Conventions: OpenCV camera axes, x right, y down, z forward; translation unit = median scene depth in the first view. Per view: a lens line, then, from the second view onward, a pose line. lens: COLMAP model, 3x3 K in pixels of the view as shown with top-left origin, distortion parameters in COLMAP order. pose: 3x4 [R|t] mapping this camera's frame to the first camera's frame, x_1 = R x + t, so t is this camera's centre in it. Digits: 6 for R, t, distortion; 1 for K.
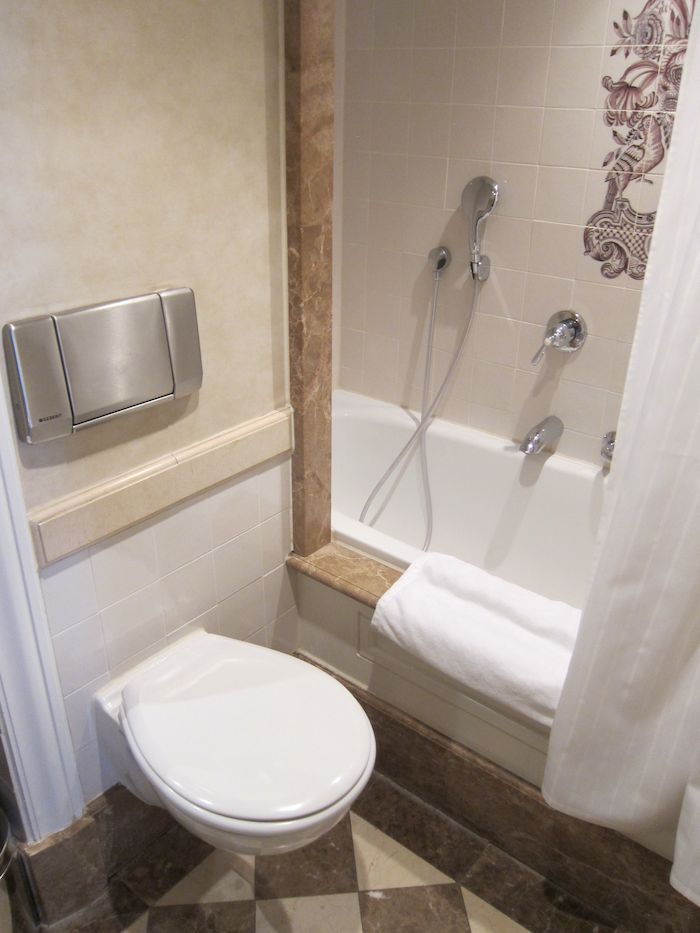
lens RADIAL K [[776.7, 0, 350.0], [0, 776.7, 466.5], [0, 0, 1]] dist [-0.058549, 0.013393]
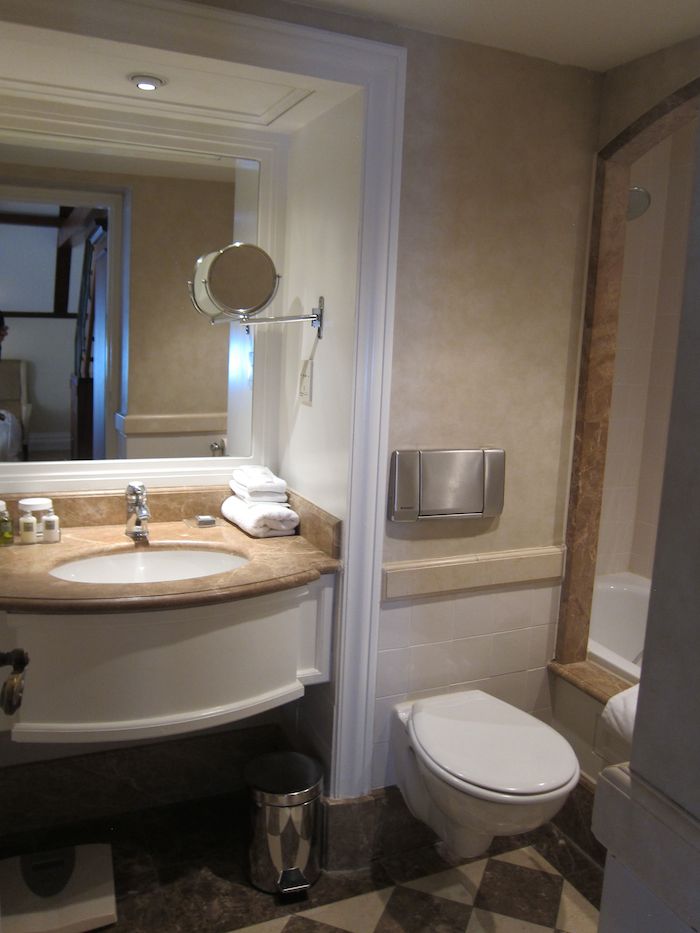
lens RADIAL K [[776.7, 0, 350.0], [0, 776.7, 466.5], [0, 0, 1]] dist [-0.058549, 0.013393]
pose [[0.893435, 0.092601, -0.439543, 0.191536], [-0.218762, 0.944334, -0.245717, 0.234014], [0.392322, 0.315688, 0.863959, -0.440812]]
